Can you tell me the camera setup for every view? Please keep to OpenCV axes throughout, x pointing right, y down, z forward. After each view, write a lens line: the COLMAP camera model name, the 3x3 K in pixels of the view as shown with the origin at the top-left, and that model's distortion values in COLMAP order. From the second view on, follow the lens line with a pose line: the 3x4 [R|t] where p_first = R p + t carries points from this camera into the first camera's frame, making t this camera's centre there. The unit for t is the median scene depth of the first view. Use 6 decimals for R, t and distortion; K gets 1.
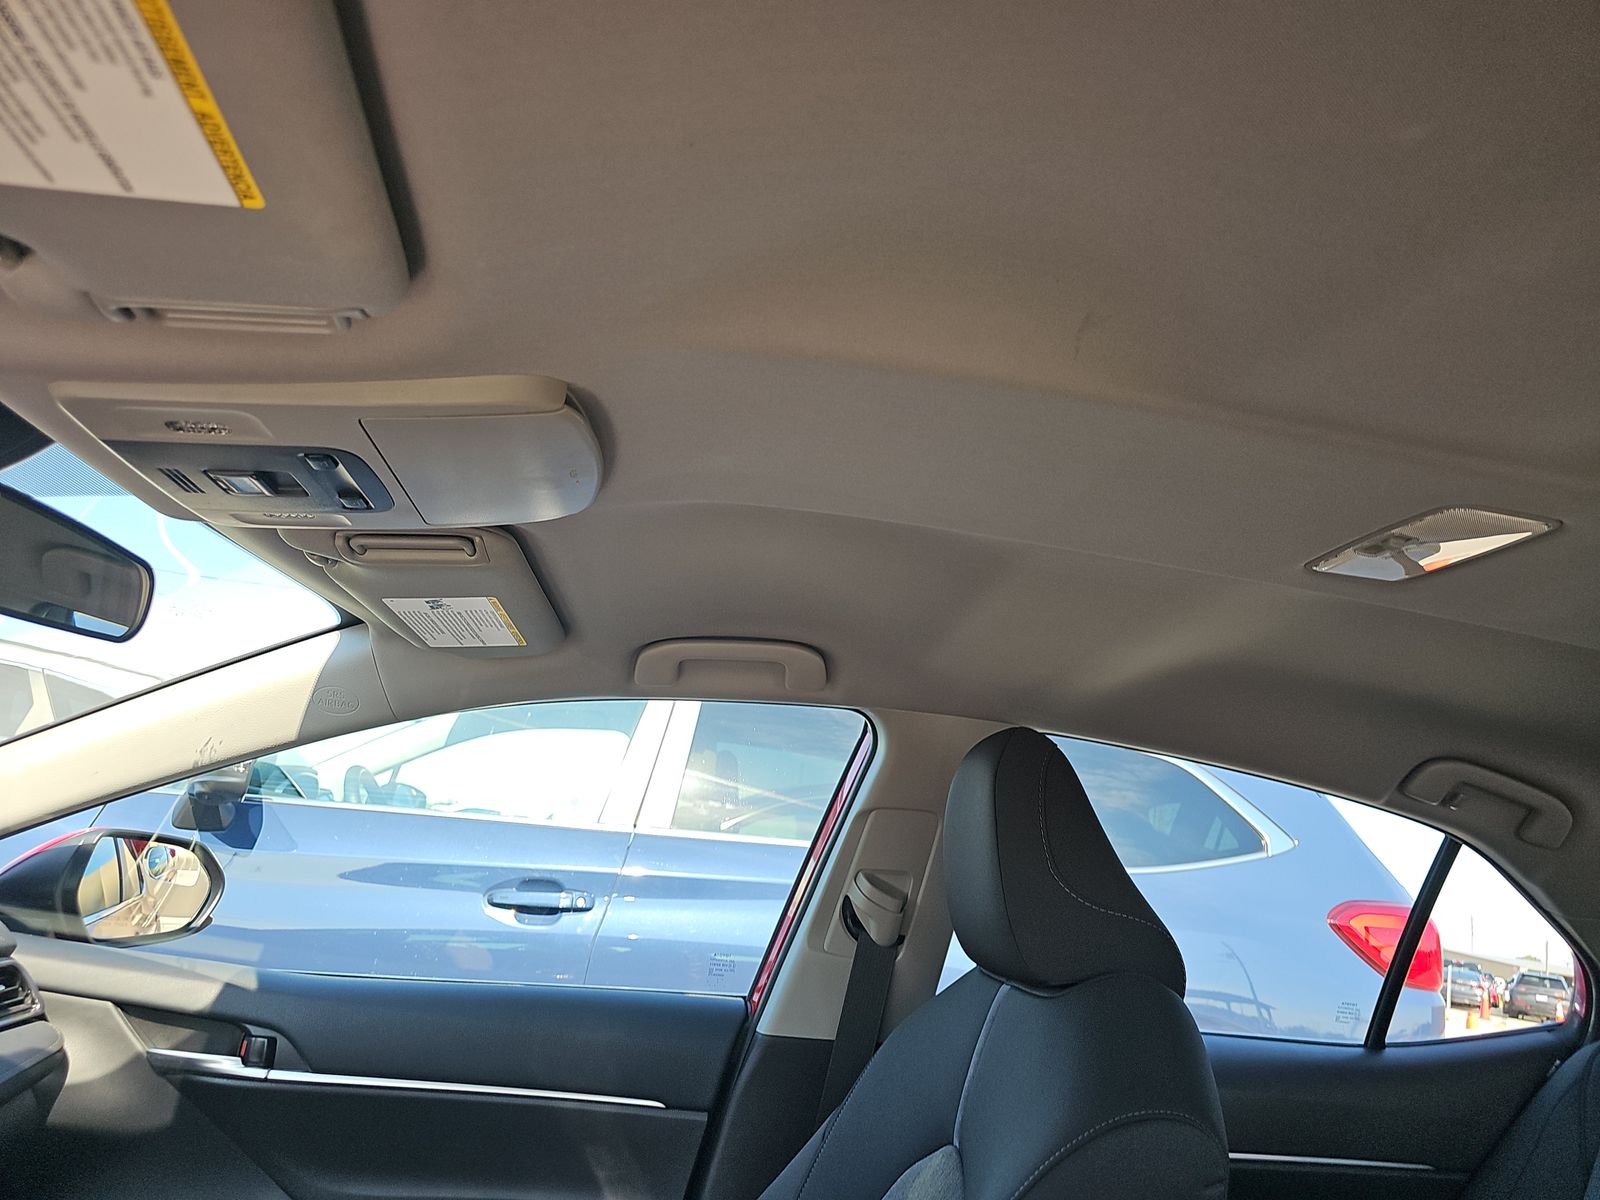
lens RADIAL K [[1068.5, 0, 792.3], [0, 1068.5, 611.0], [0, 0, 1]] dist [0.071994, -0.072479]
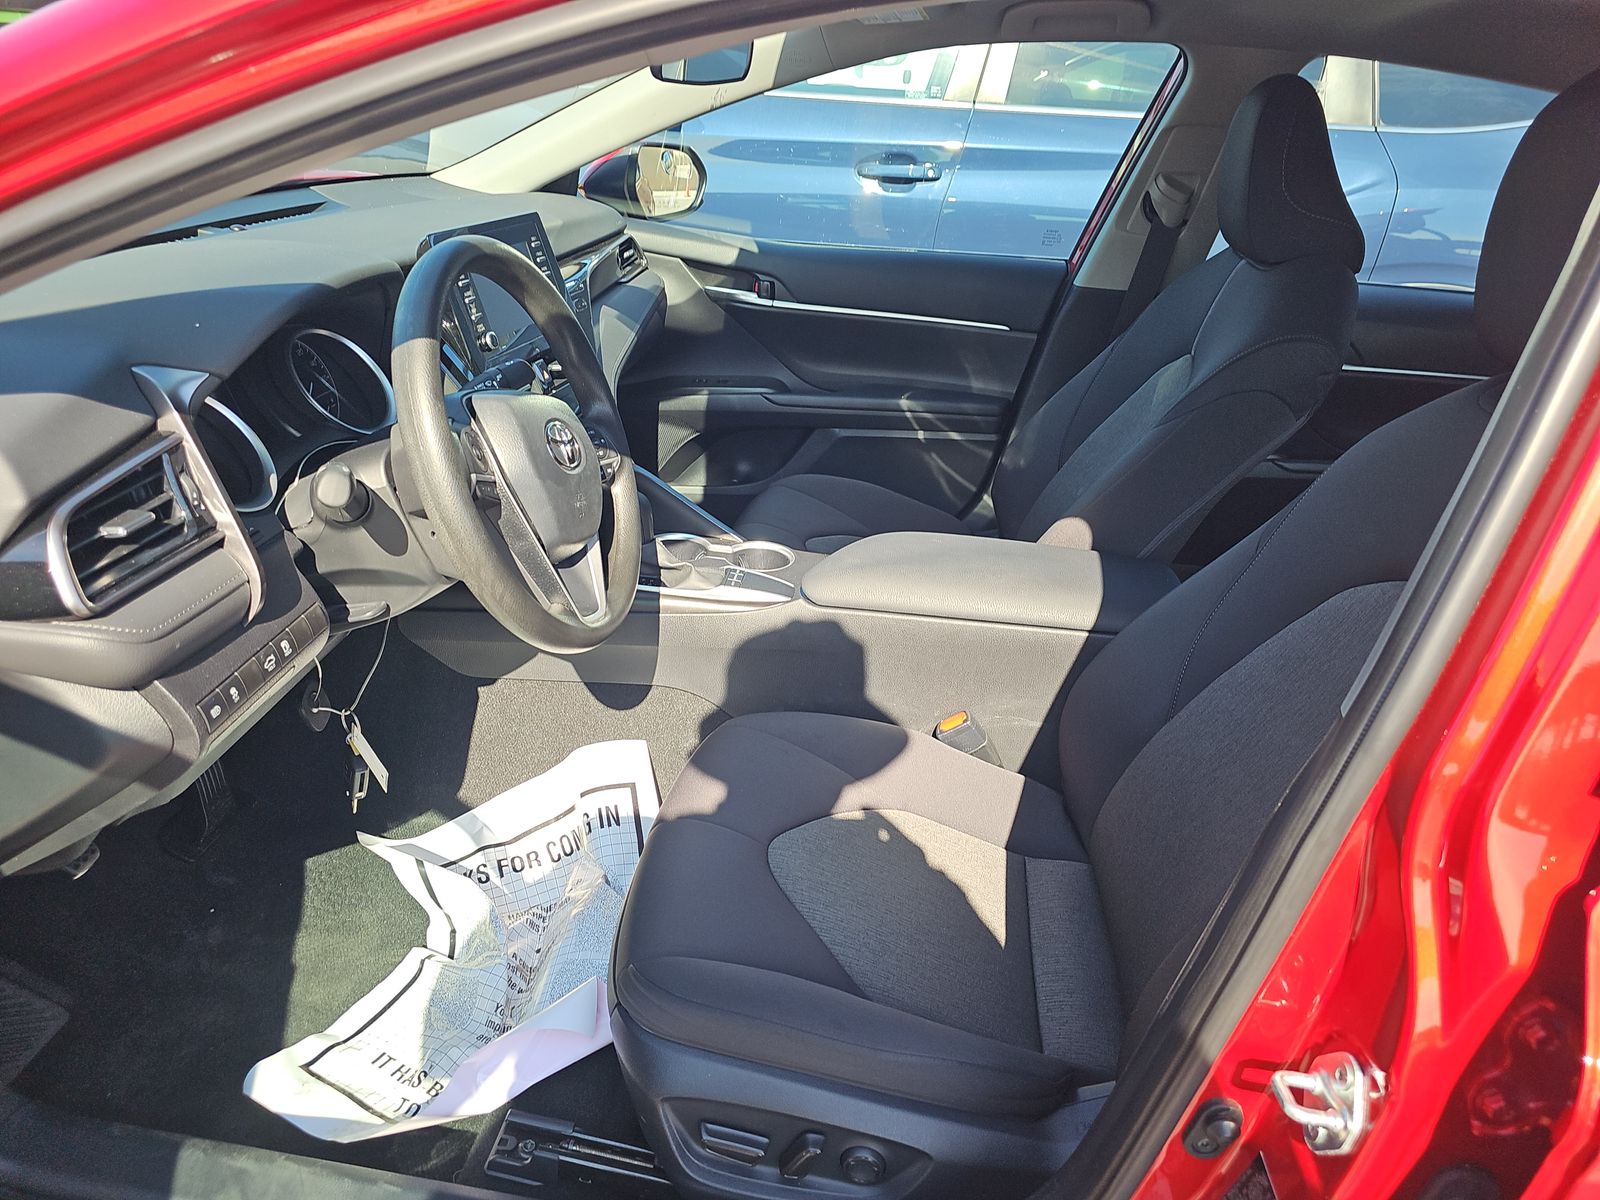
lens RADIAL K [[1068.5, 0, 792.3], [0, 1068.5, 611.0], [0, 0, 1]] dist [0.071994, -0.072479]
pose [[0.960709, 0.098681, -0.259424, 0.025731], [0.084612, 0.786053, 0.612341, -0.203741], [0.264347, -0.610232, 0.746818, -0.497741]]
